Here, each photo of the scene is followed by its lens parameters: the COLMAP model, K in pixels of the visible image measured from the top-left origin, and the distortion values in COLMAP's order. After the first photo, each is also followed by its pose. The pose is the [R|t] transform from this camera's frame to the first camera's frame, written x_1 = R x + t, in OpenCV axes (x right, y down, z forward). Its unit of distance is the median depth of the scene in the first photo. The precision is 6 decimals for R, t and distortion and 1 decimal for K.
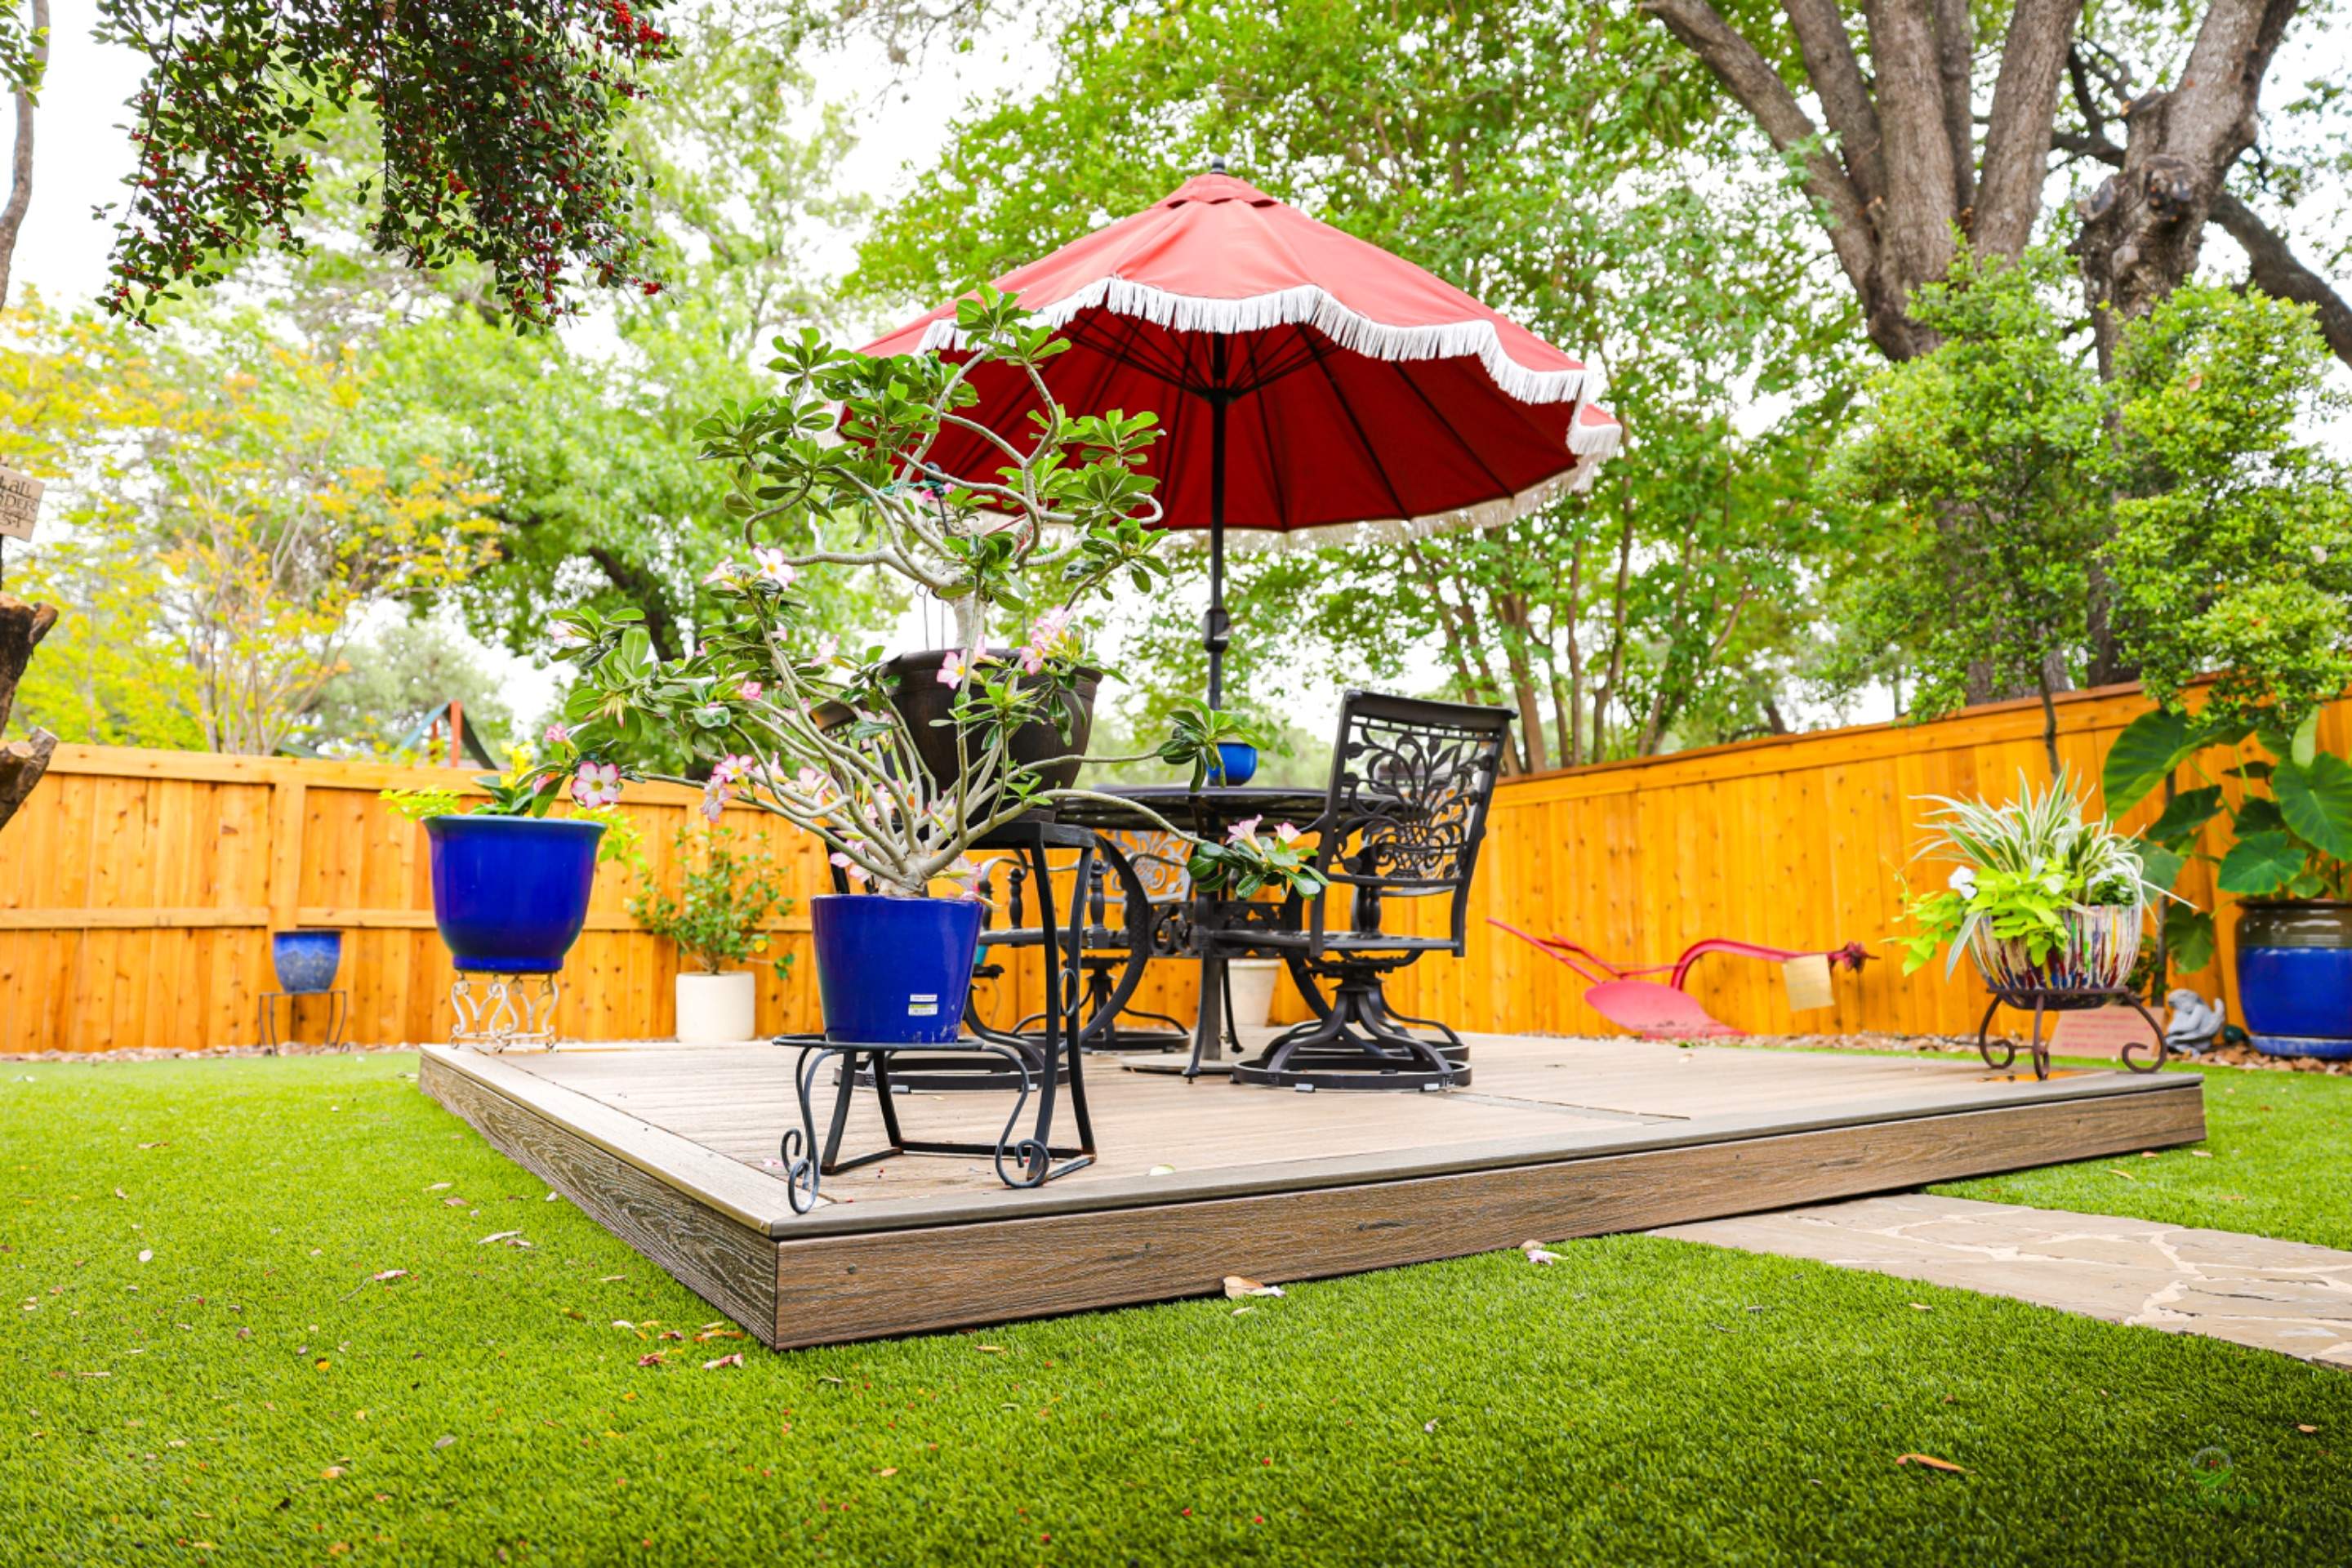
lens RADIAL K [[1585.8, 0, 1180.2], [0, 1585.8, 781.7], [0, 0, 1]] dist [-0.047076, 0.027014]
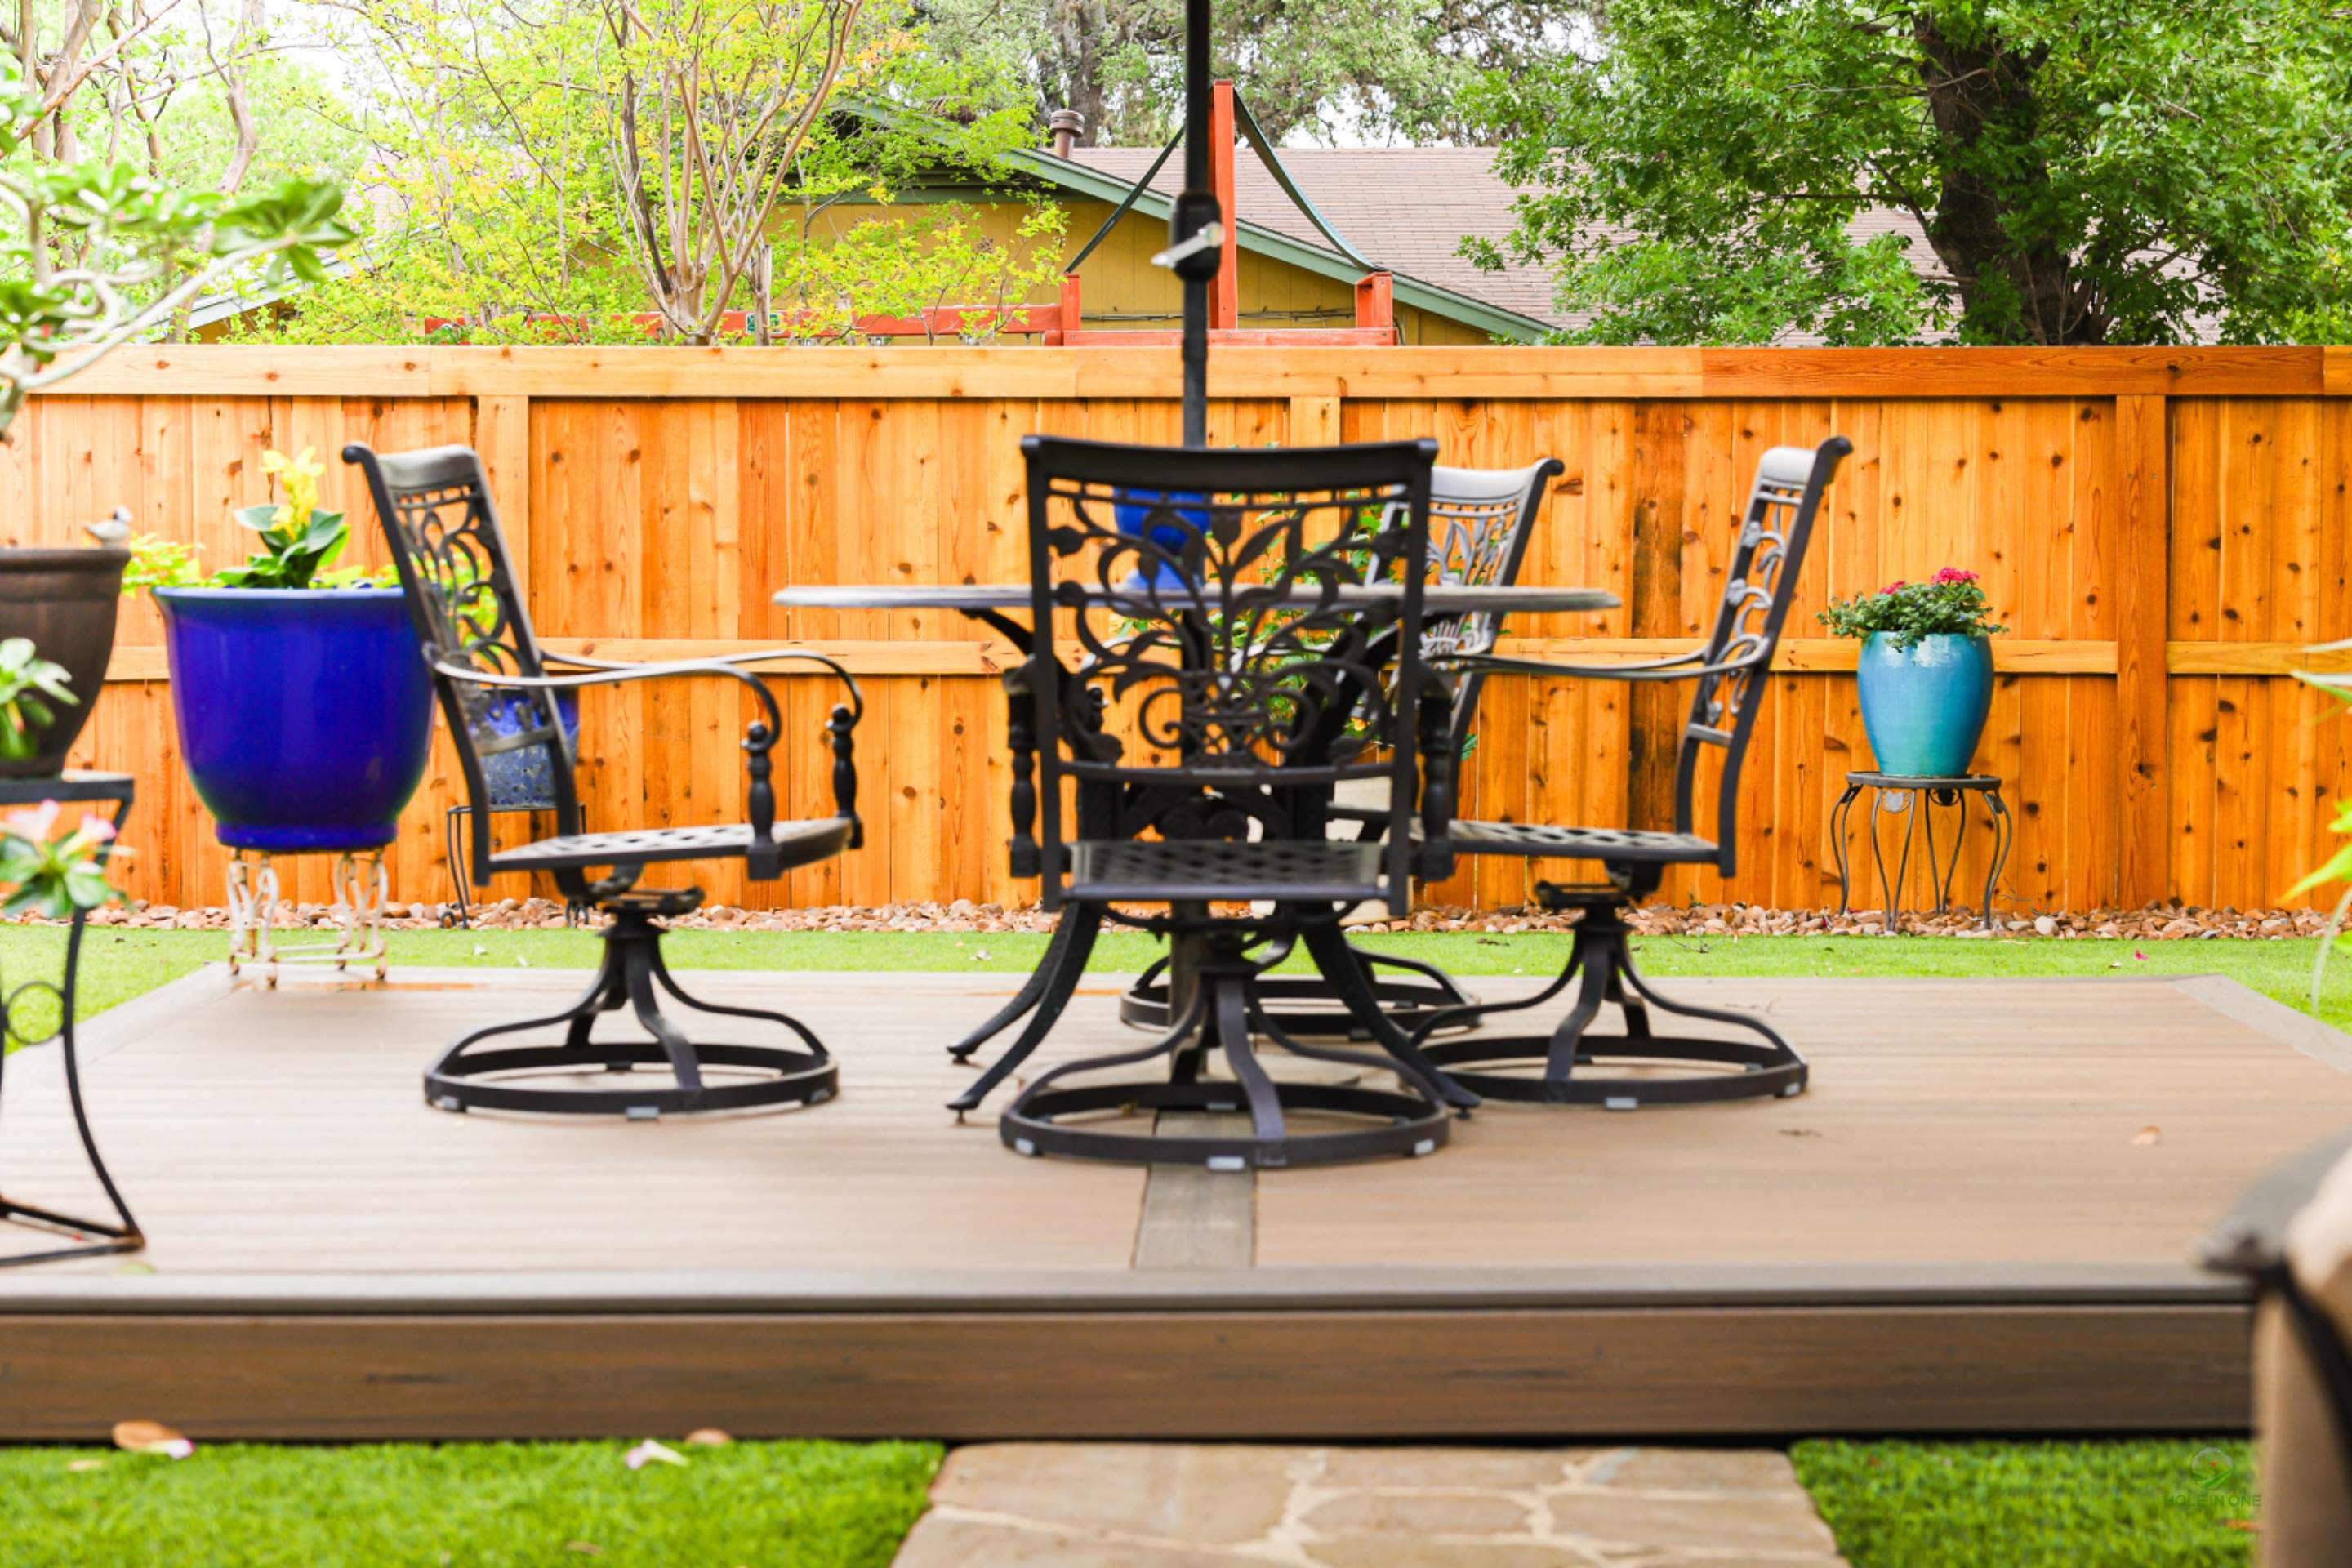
lens RADIAL K [[4506.4, 0, 1173.2], [0, 4506.4, 767.5], [0, 0, 1]] dist [-0.003140, 0.000000]
pose [[0.835074, 0.025992, -0.549524, 0.936116], [0.057563, 0.989272, 0.134267, -0.140151], [0.547118, -0.143755, 0.824619, -0.238958]]
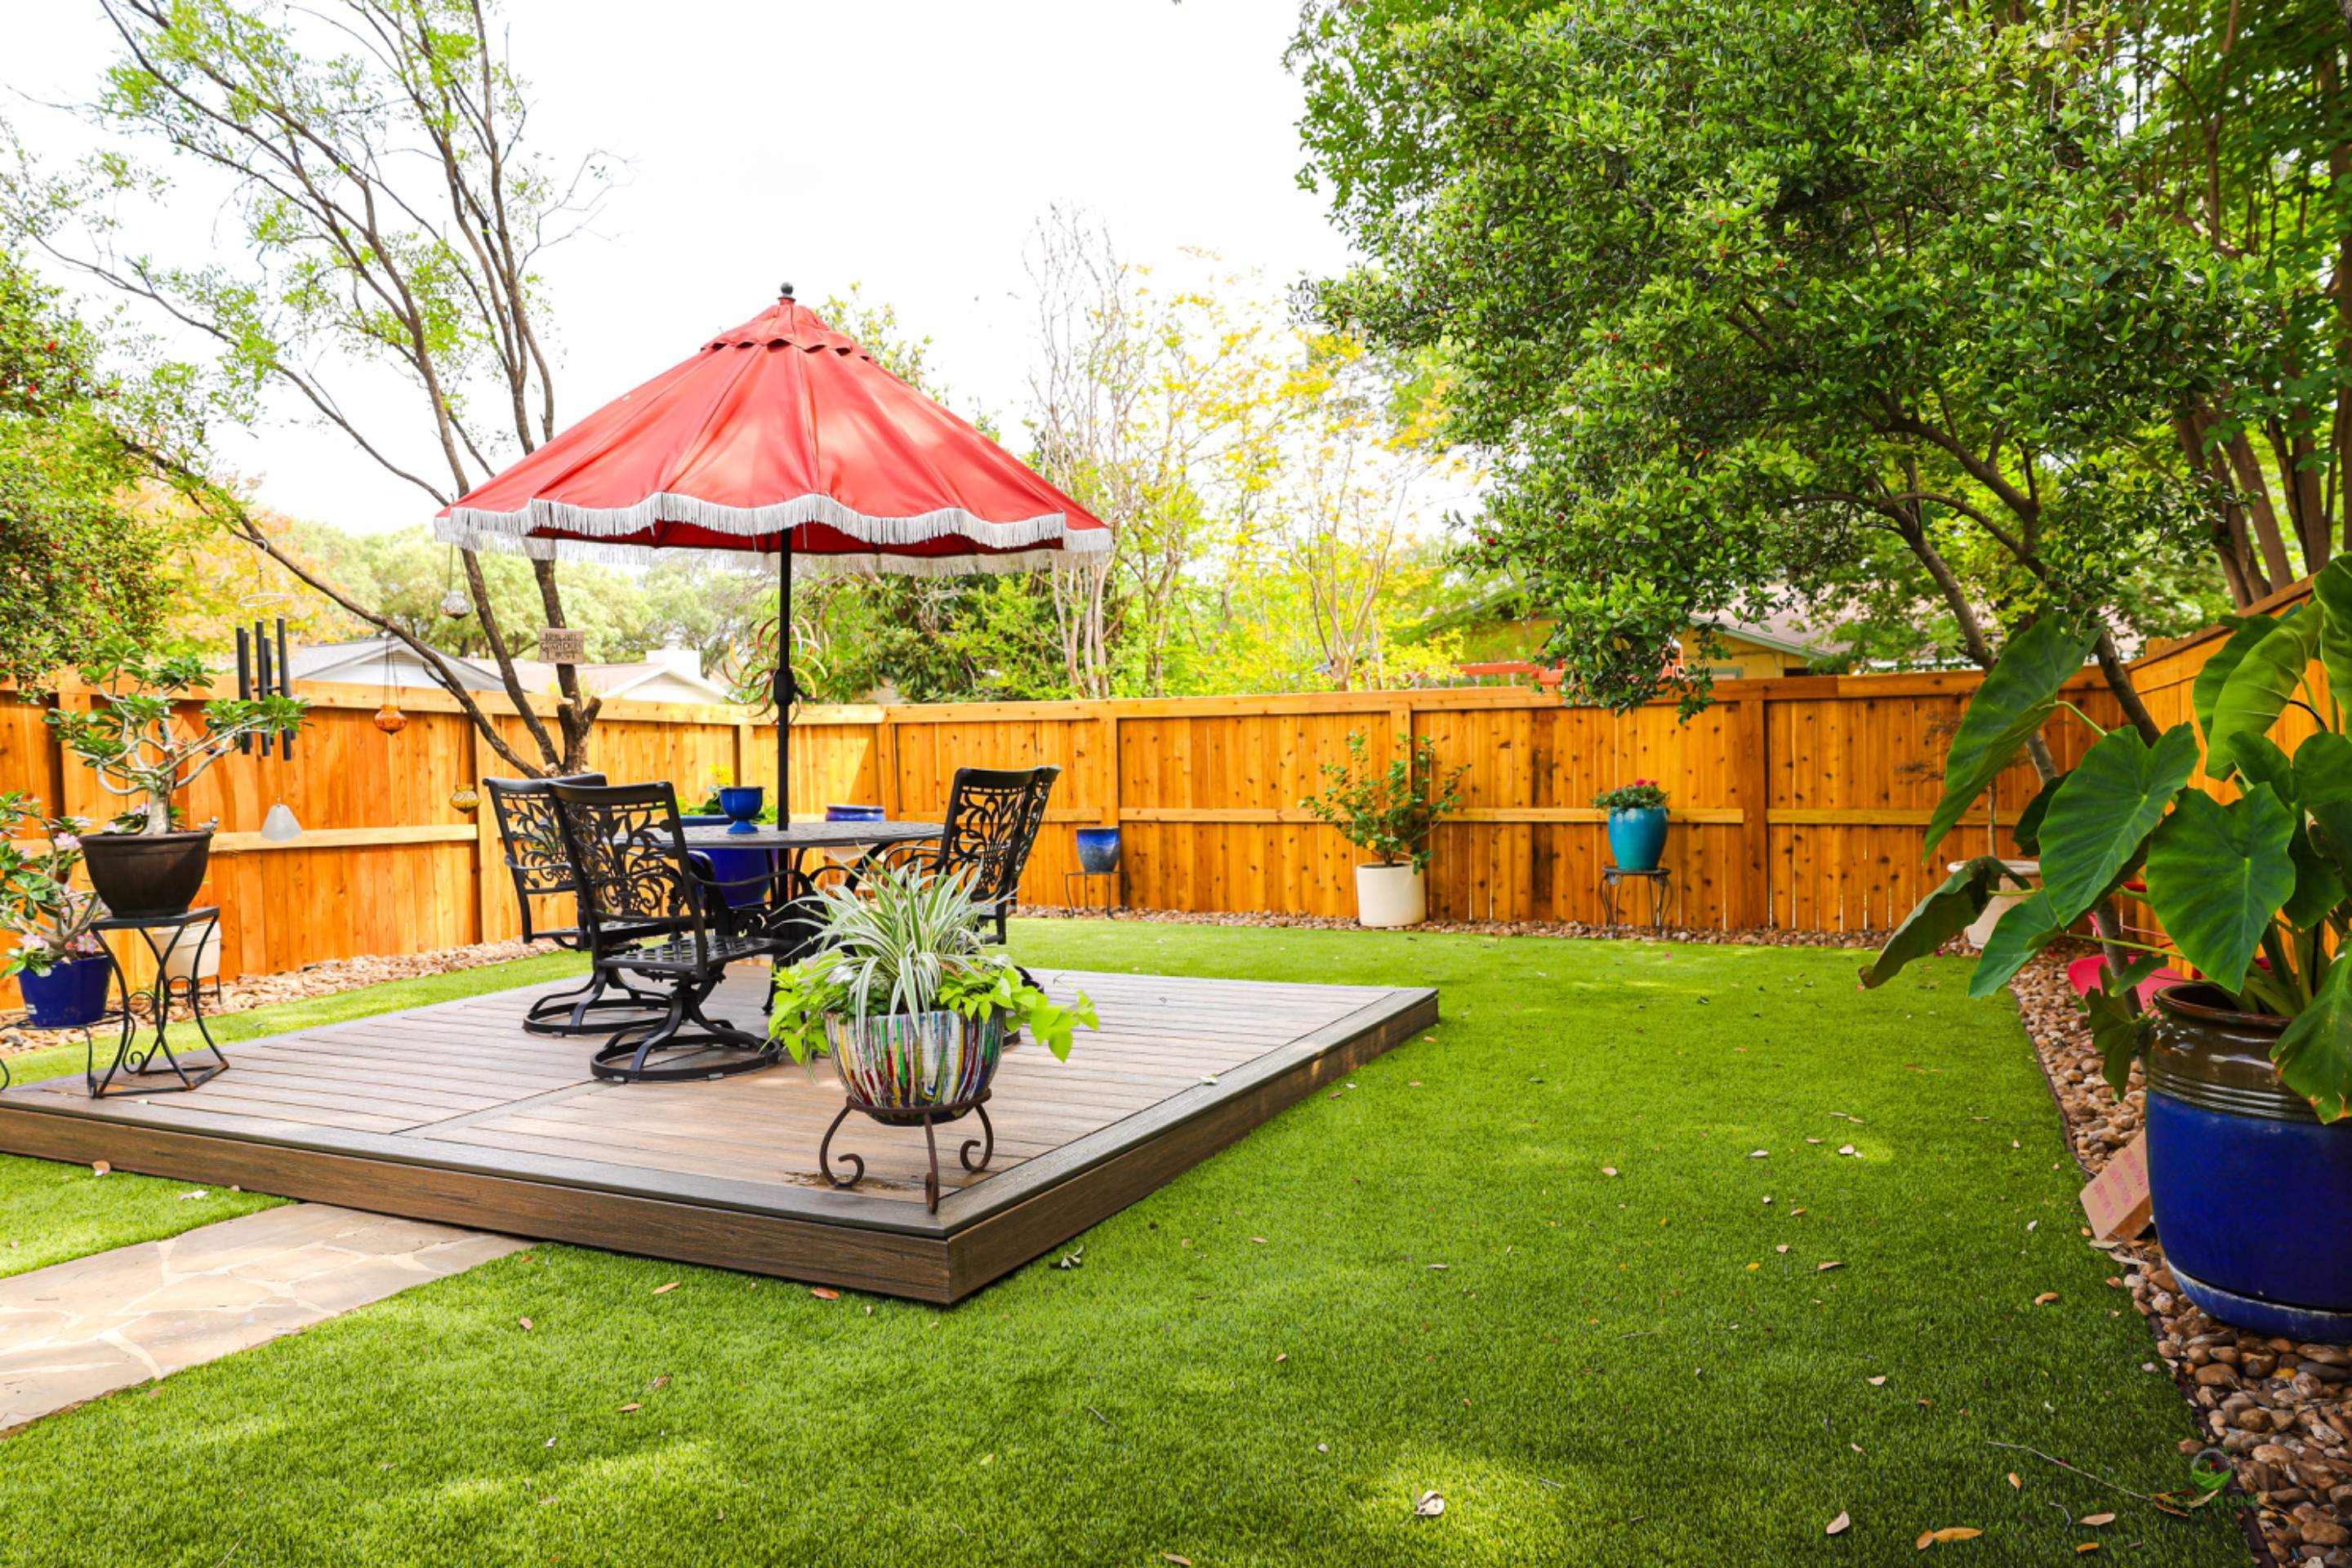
lens RADIAL K [[1585.8, 0, 1170.1], [0, 1585.8, 792.2], [0, 0, 1]] dist [-0.047076, 0.027014]
pose [[0.518540, 0.014209, -0.854936, 1.437328], [0.108474, 0.990690, 0.082257, -0.095823], [0.848145, -0.135392, 0.512171, 0.717768]]
